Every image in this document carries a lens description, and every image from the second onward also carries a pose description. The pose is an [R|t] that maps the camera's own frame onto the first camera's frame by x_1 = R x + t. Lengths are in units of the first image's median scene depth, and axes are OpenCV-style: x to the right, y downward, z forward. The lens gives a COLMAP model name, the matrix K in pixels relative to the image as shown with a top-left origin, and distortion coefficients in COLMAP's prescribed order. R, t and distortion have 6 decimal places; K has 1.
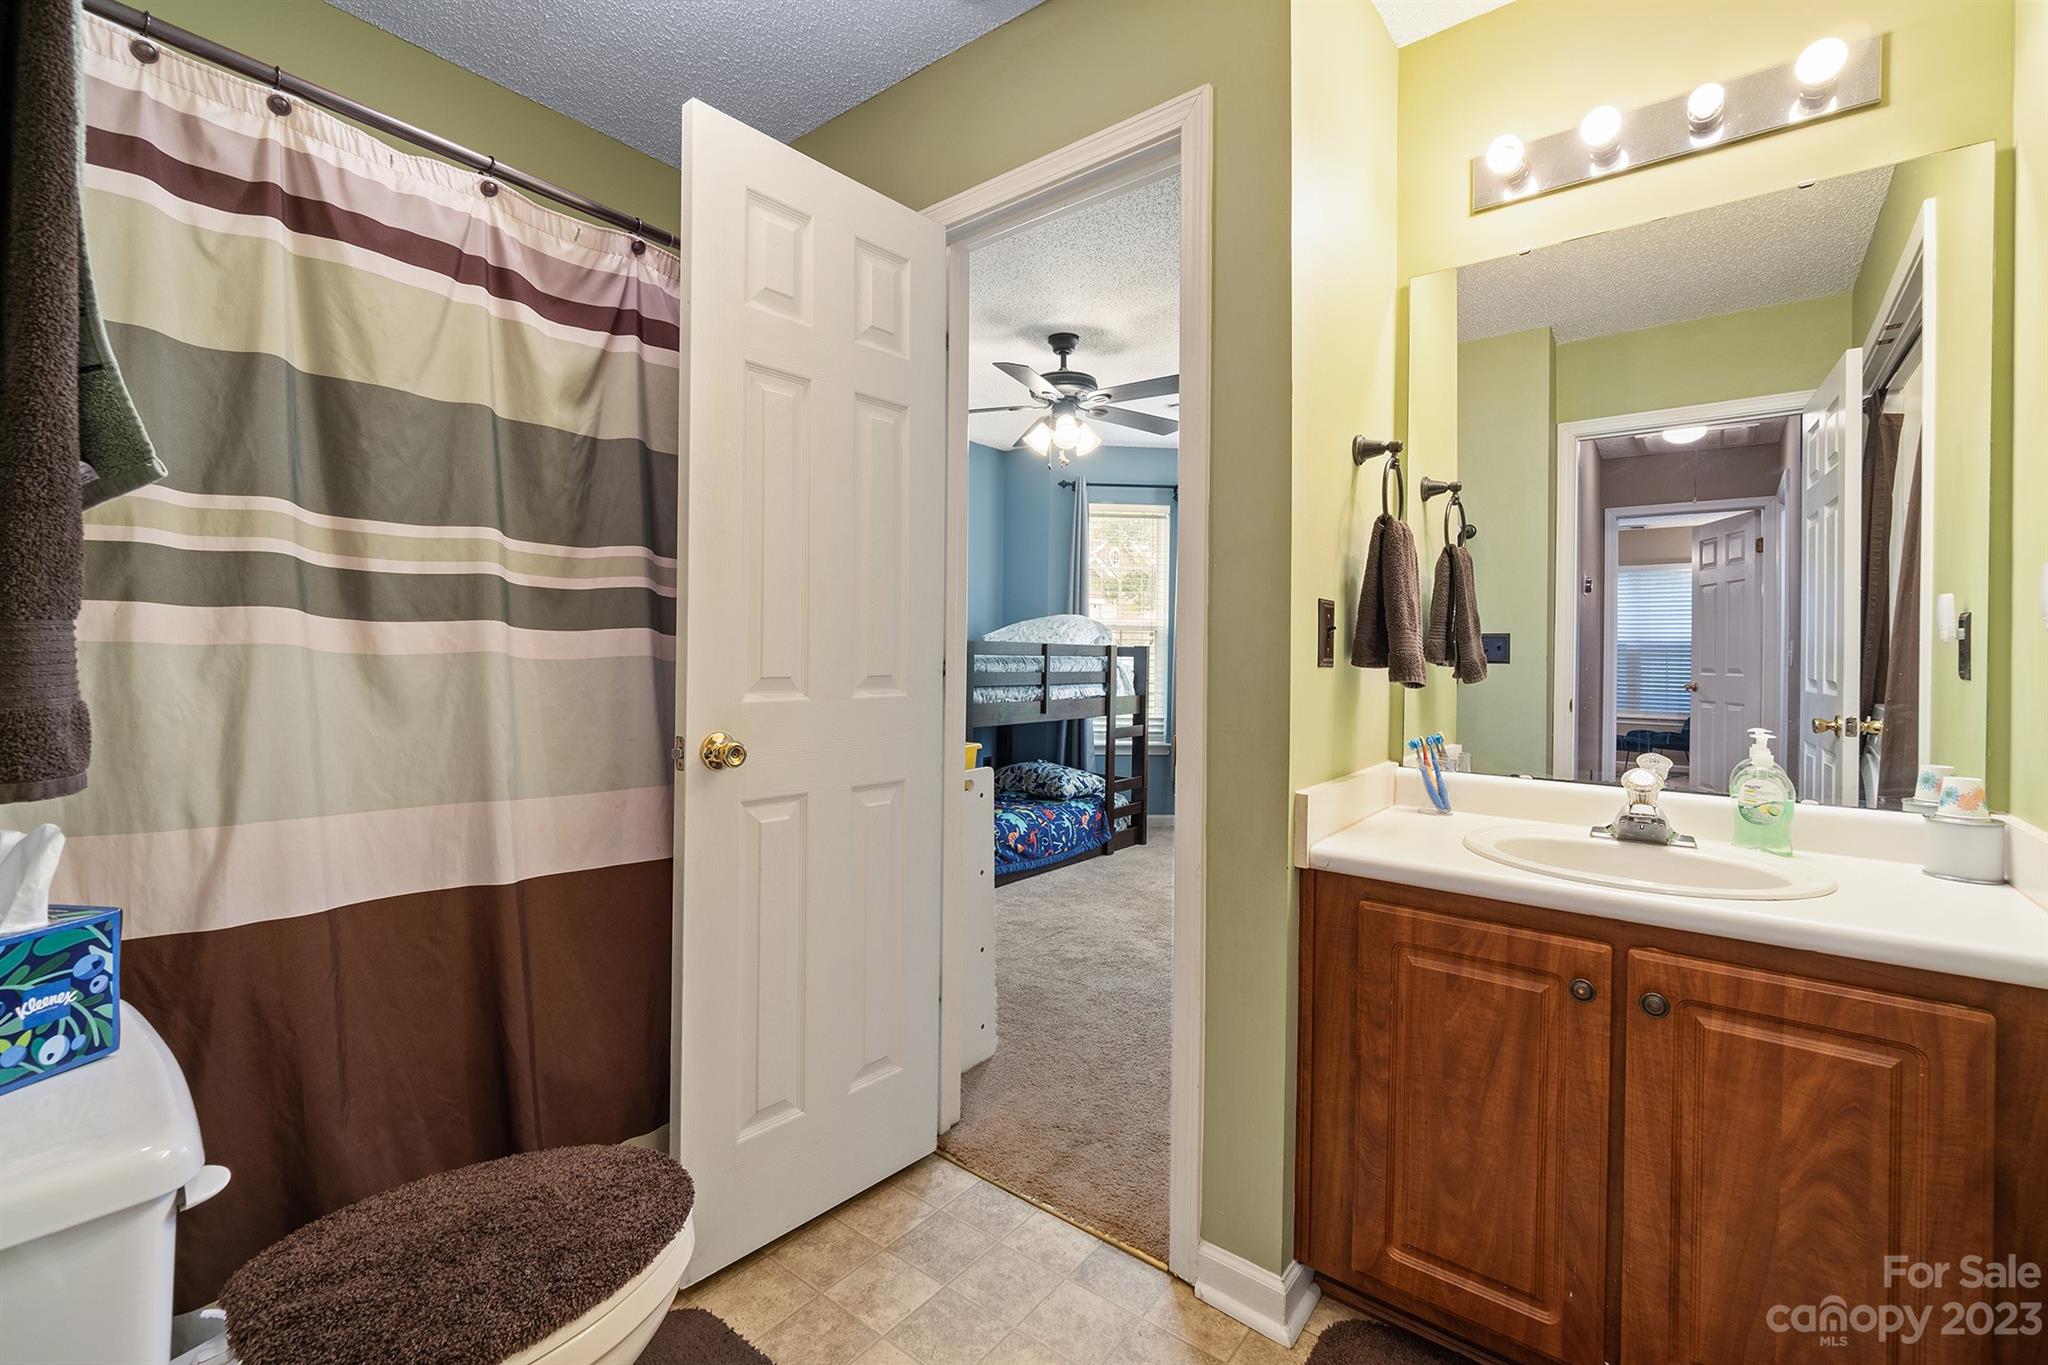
lens RADIAL K [[873.0, 0, 1004.8], [0, 873.0, 674.2], [0, 0, 1]] dist [-0.004229, -0.000084]
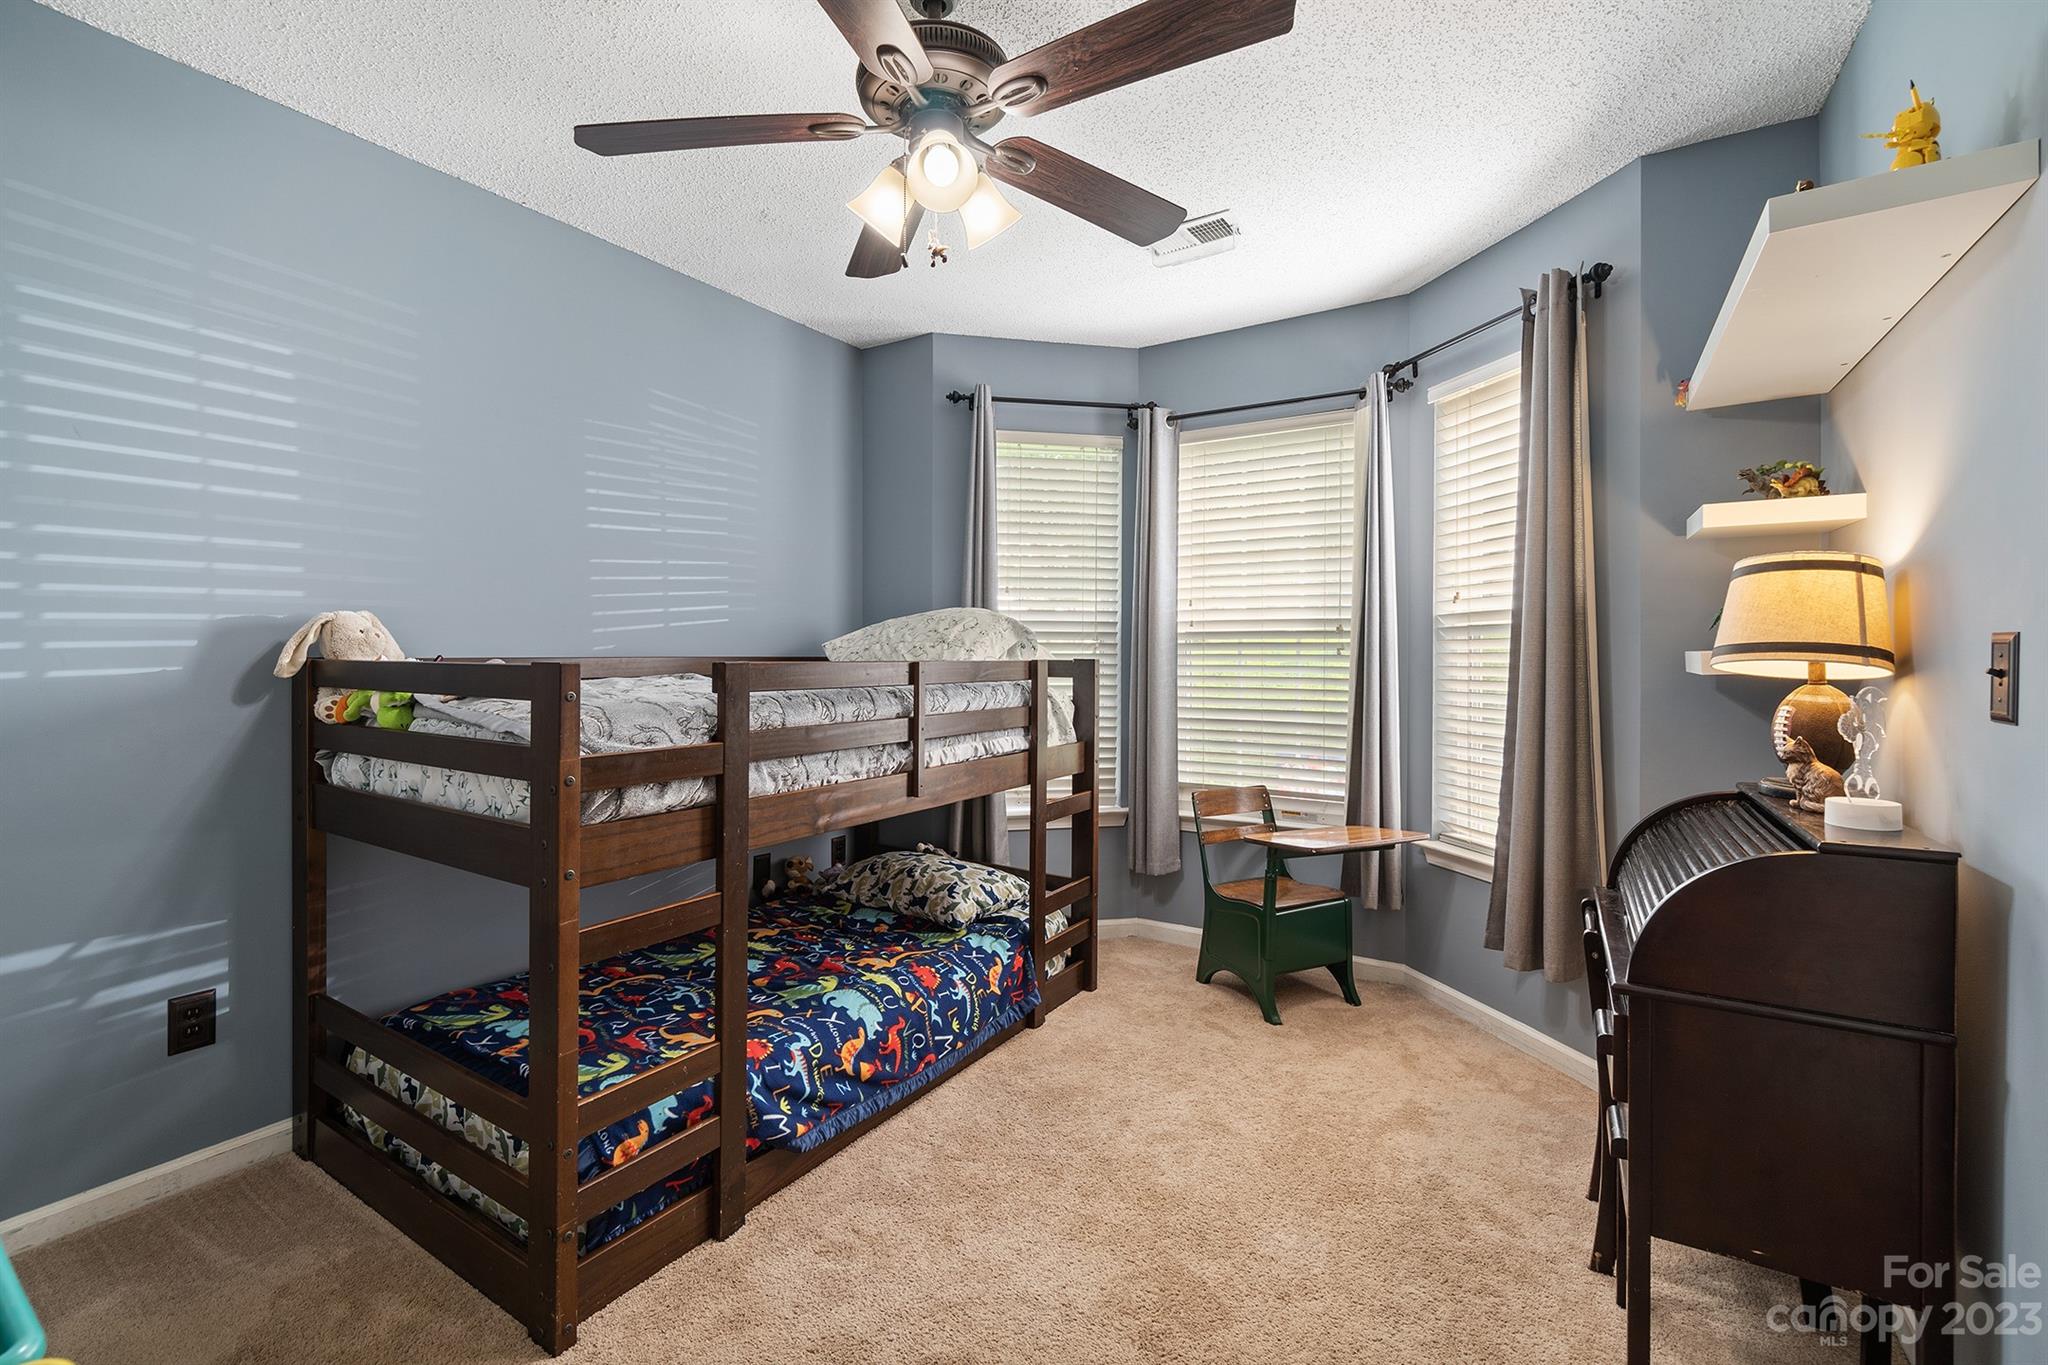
lens RADIAL K [[873.0, 0, 1004.8], [0, 873.0, 674.2], [0, 0, 1]] dist [-0.004229, -0.000084]
pose [[0.994554, -0.009159, 0.103821, 0.041112], [0.009063, 0.999958, 0.001395, -0.024931], [-0.103829, -0.000446, 0.994595, 0.433236]]
